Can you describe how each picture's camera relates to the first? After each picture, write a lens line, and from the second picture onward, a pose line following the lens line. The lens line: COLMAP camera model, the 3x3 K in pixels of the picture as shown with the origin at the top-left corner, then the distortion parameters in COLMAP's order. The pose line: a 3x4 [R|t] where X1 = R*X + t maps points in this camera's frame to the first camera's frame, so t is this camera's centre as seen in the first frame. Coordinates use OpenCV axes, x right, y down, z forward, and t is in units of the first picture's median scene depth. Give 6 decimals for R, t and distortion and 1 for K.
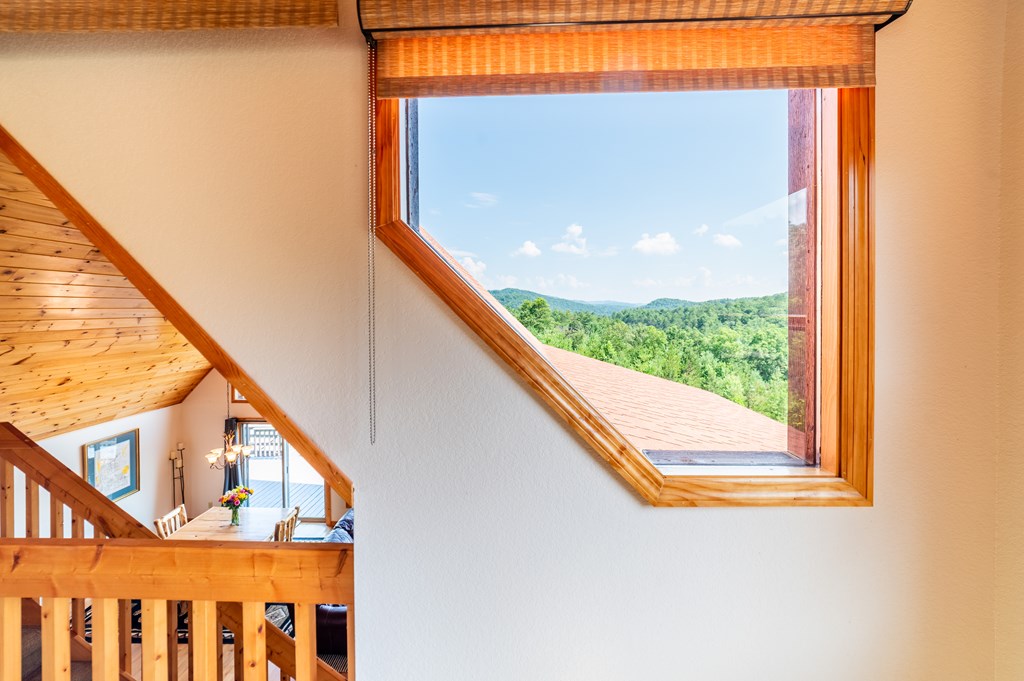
lens RADIAL K [[403.6, 0, 504.8], [0, 403.6, 312.7], [0, 0, 1]] dist [-0.024851, 0.007049]
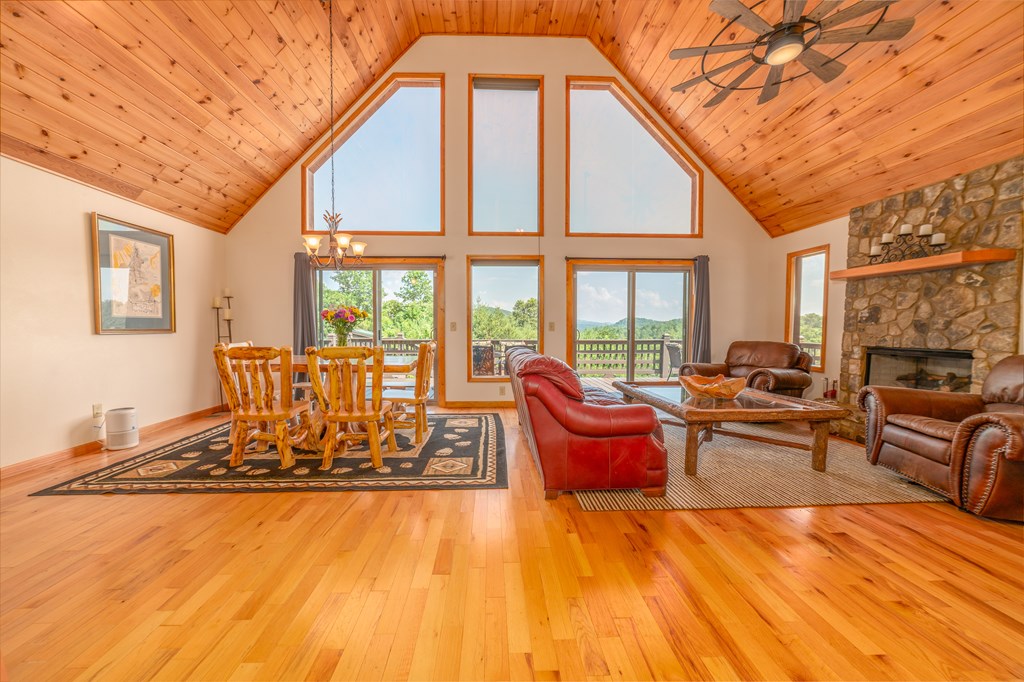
lens RADIAL K [[392.6, 0, 507.2], [0, 392.6, 343.8], [0, 0, 1]] dist [-0.033445, 0.015637]
pose [[0.997920, -0.002696, 0.064402, -0.408111], [0.000542, 0.999440, 0.033443, 0.439128], [-0.064457, -0.033339, 0.997363, 0.321194]]
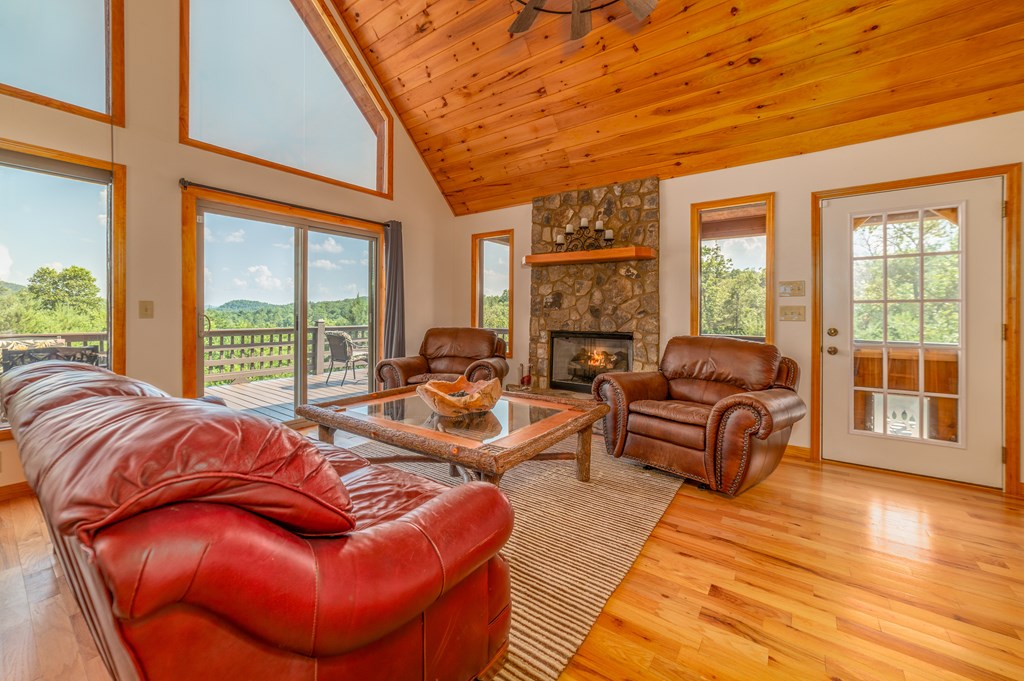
lens RADIAL K [[403.6, 0, 504.8], [0, 403.6, 312.7], [0, 0, 1]] dist [-0.024851, 0.007049]
pose [[0.575748, 0.002220, 0.817624, -0.388978], [0.001982, 0.999990, -0.004111, 0.437082], [-0.817625, 0.003987, 0.575738, 0.567593]]
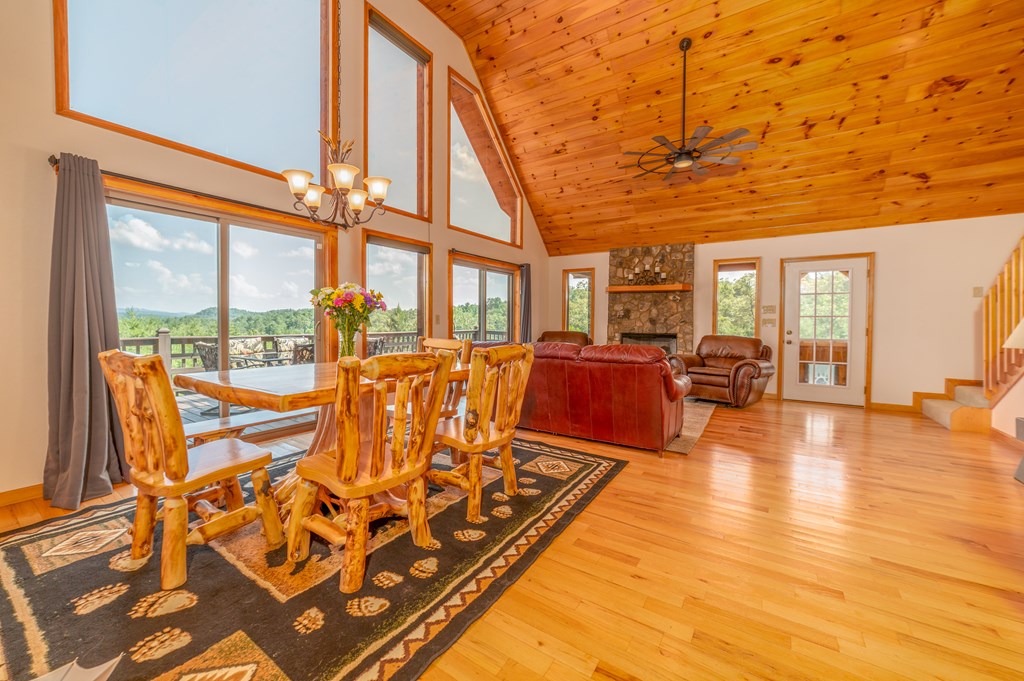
lens RADIAL K [[397.7, 0, 507.9], [0, 397.7, 330.5], [0, 0, 1]] dist [-0.018404, 0.000017]
pose [[0.534939, -0.016795, 0.844724, -0.839899], [-0.000260, 0.999799, 0.020043, 0.436551], [-0.844890, -0.010942, 0.534827, 0.581599]]
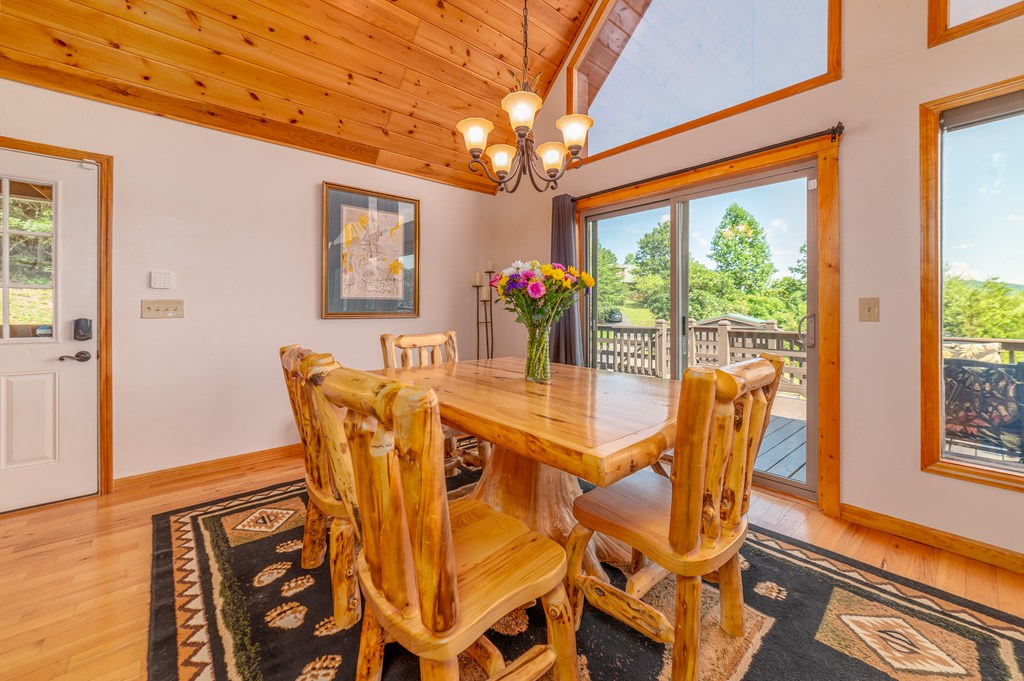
lens RADIAL K [[403.6, 0, 504.8], [0, 403.6, 312.7], [0, 0, 1]] dist [-0.024851, 0.007049]
pose [[0.667855, 0.004337, -0.744279, -0.425469], [-0.006306, 0.999980, 0.000169, 0.434941], [0.744265, 0.004580, 0.667869, 0.706353]]
